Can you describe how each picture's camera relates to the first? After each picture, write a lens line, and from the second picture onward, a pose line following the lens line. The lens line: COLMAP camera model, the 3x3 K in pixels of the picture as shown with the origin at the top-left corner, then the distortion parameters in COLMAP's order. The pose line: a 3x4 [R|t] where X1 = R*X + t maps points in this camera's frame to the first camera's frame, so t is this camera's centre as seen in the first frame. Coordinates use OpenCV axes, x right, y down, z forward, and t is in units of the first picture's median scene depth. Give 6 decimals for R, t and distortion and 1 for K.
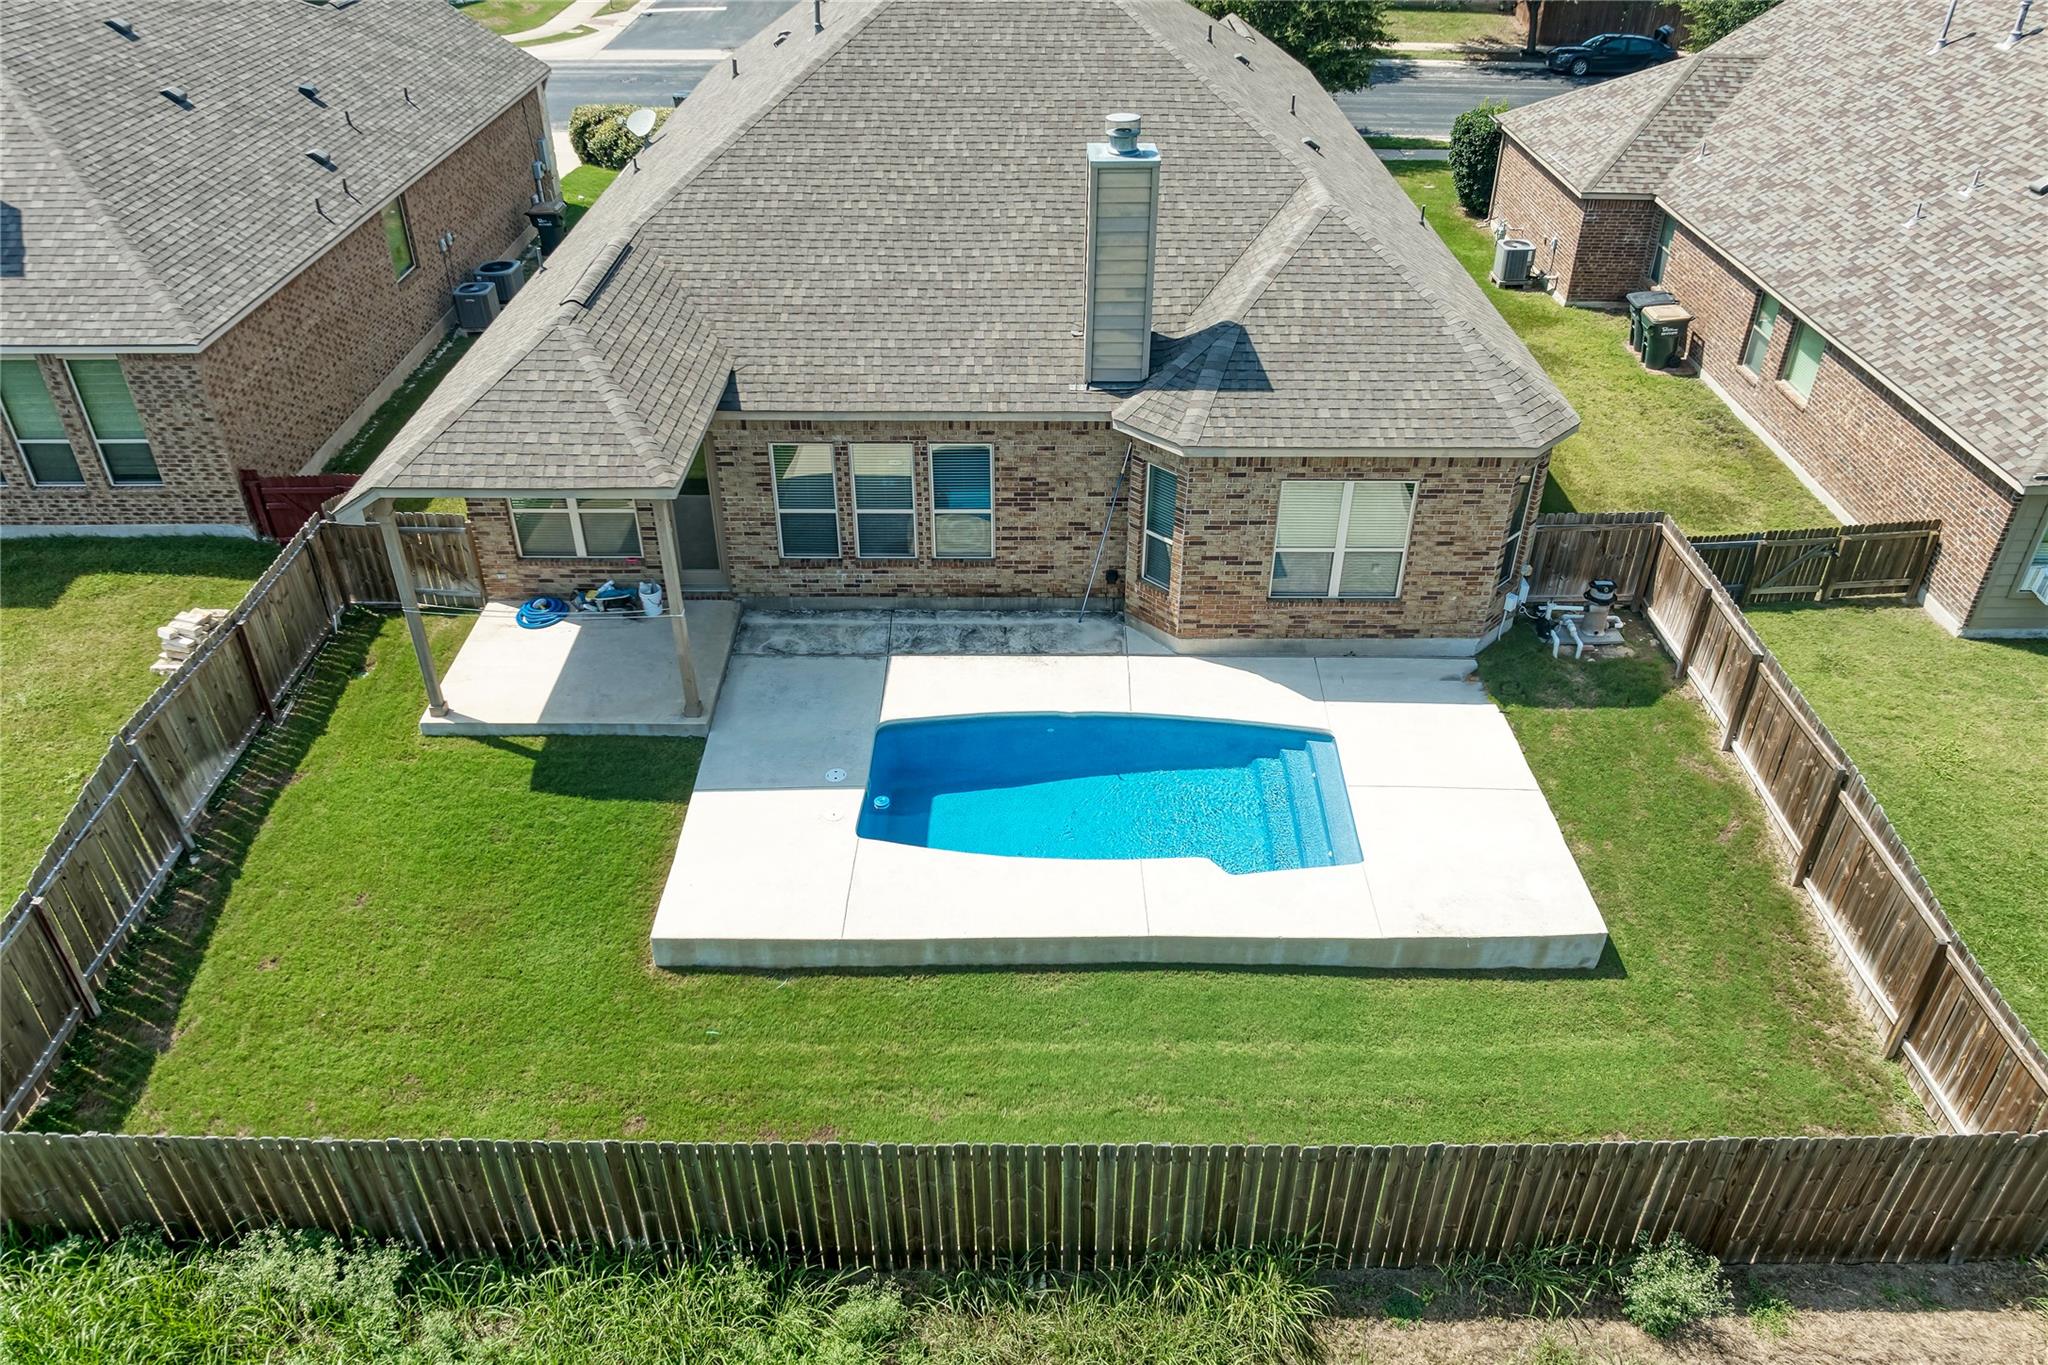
lens RADIAL K [[1460.8, 0, 1015.3], [0, 1460.8, 682.8], [0, 0, 1]] dist [-0.033123, -0.009170]
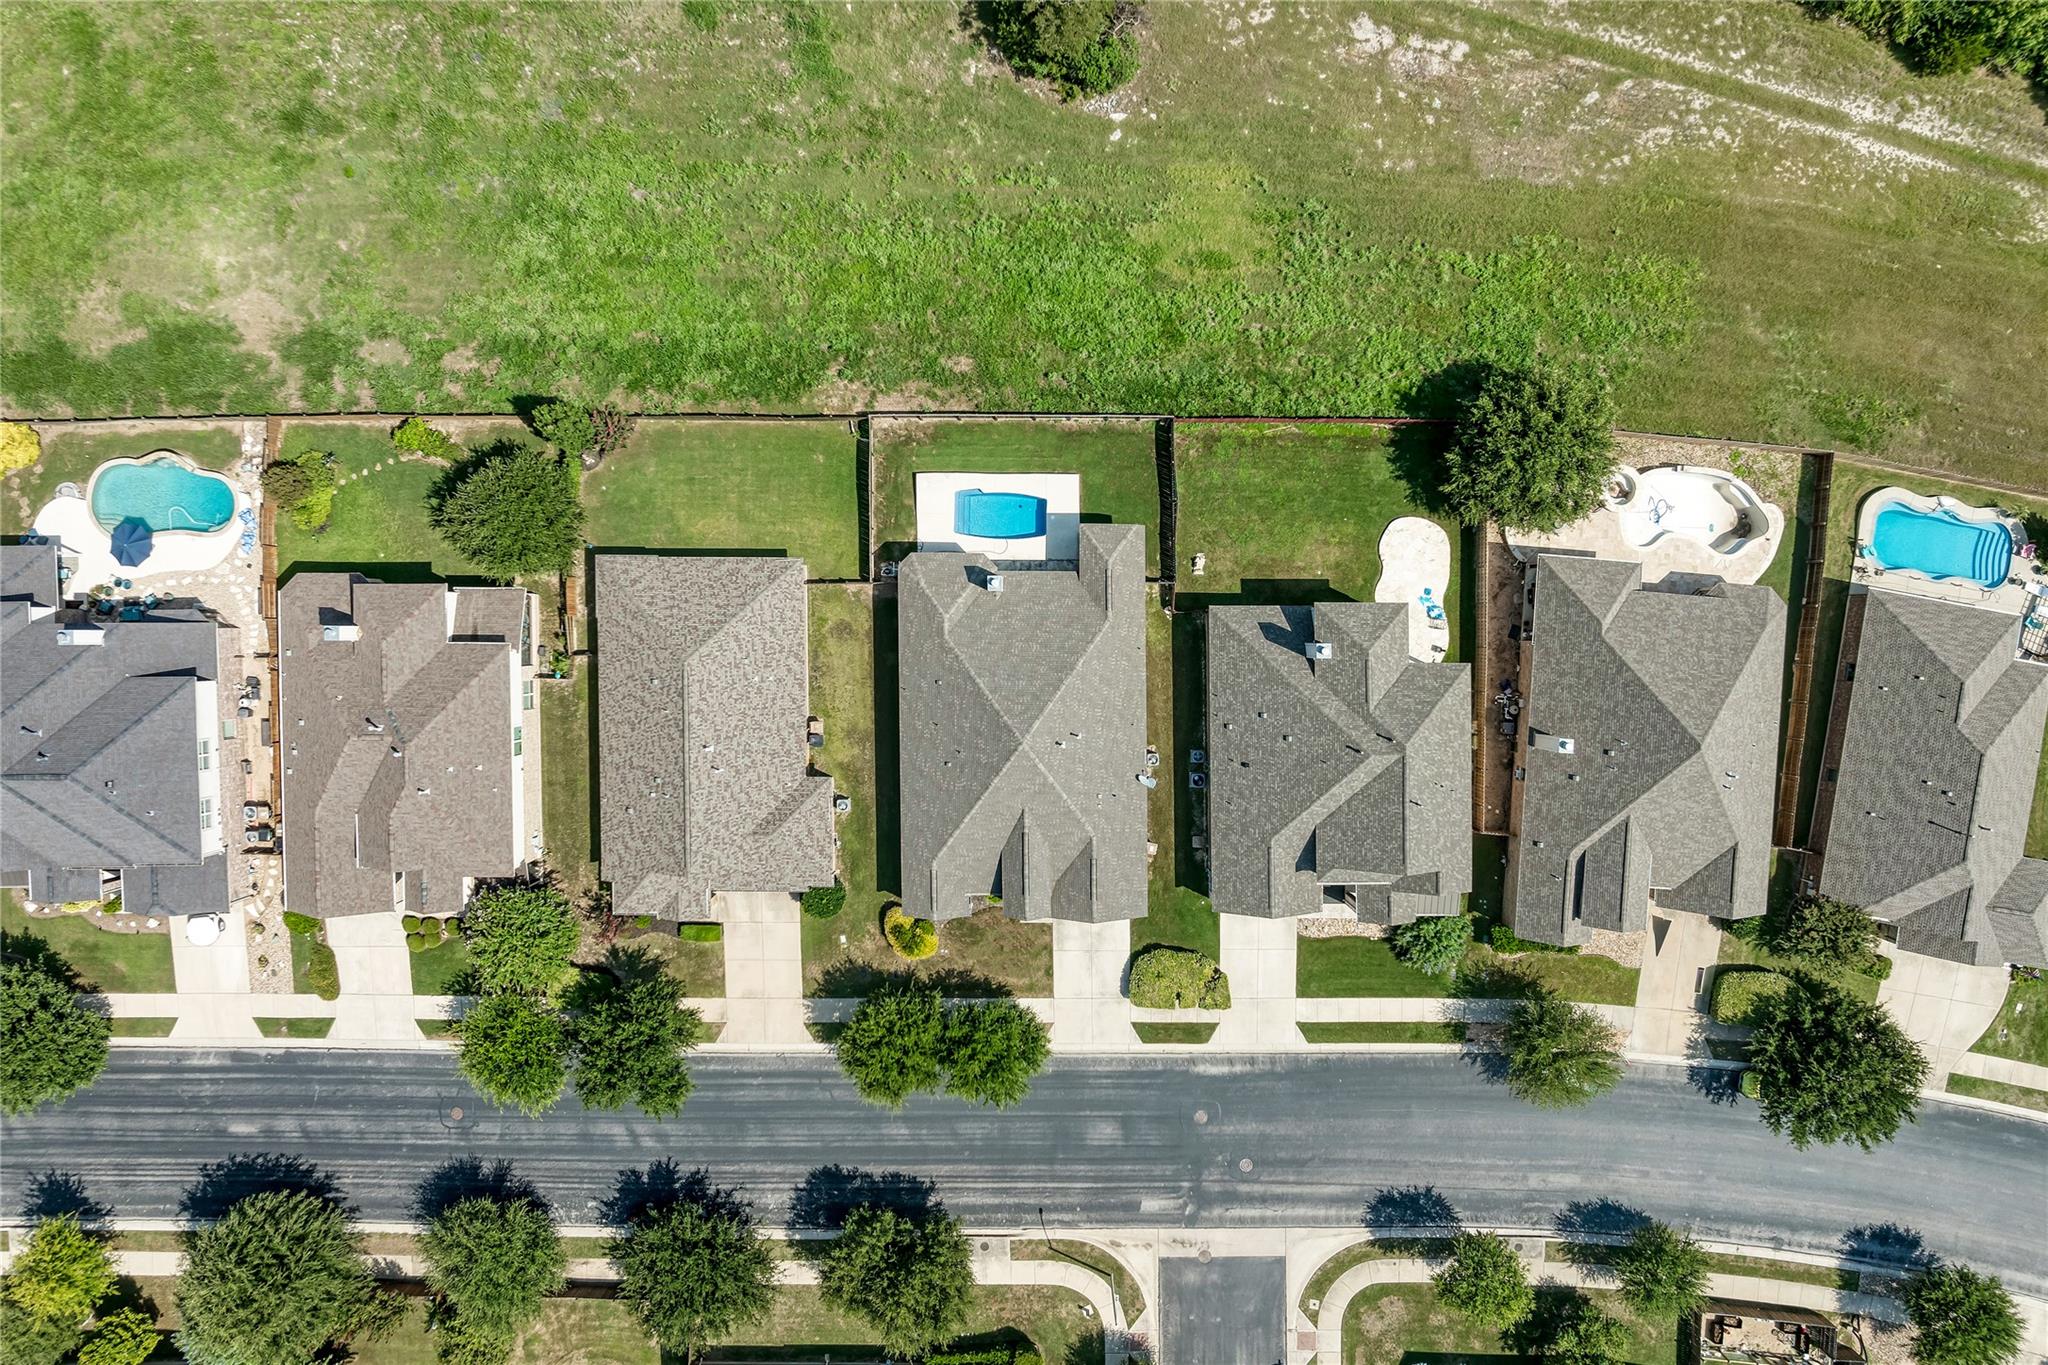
lens RADIAL K [[1460.8, 0, 1015.3], [0, 1460.8, 682.8], [0, 0, 1]] dist [-0.033123, -0.009170]
pose [[-0.999364, 0.013730, 0.032909, -0.139019], [0.017769, -0.608410, 0.793424, -4.049920], [0.030916, 0.793504, 0.607779, -1.538387]]
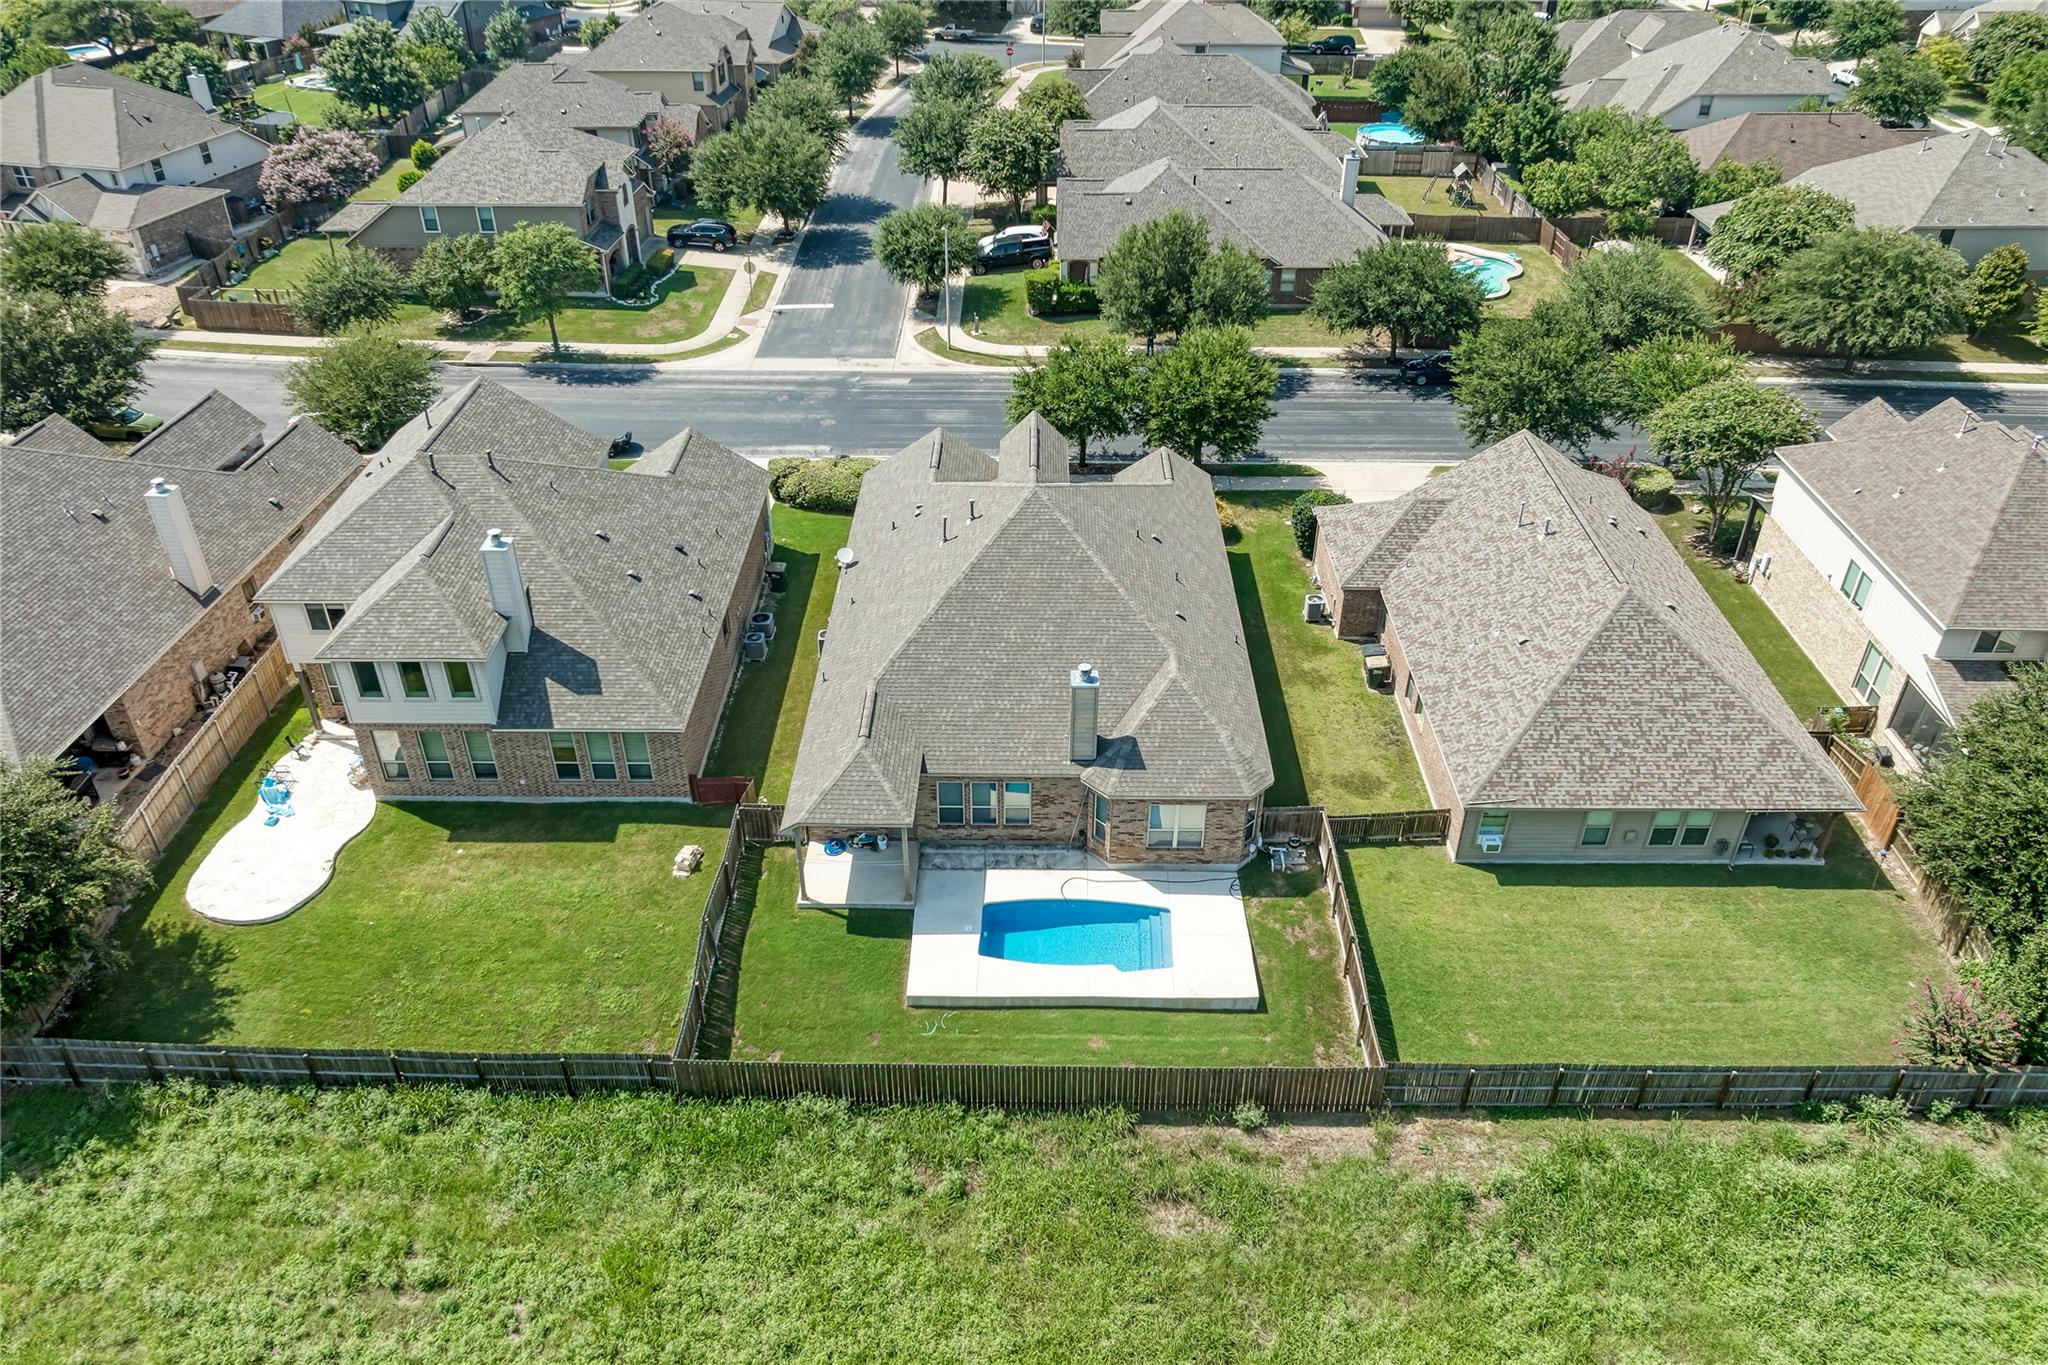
lens RADIAL K [[1441.7, 0, 1030.0], [0, 1441.7, 646.5], [0, 0, 1]] dist [-0.011367, -0.002595]
pose [[0.999958, 0.009108, 0.001165, -0.021689], [-0.009069, 0.999502, -0.030227, -0.314164], [-0.001440, 0.030215, 0.999542, -1.354015]]
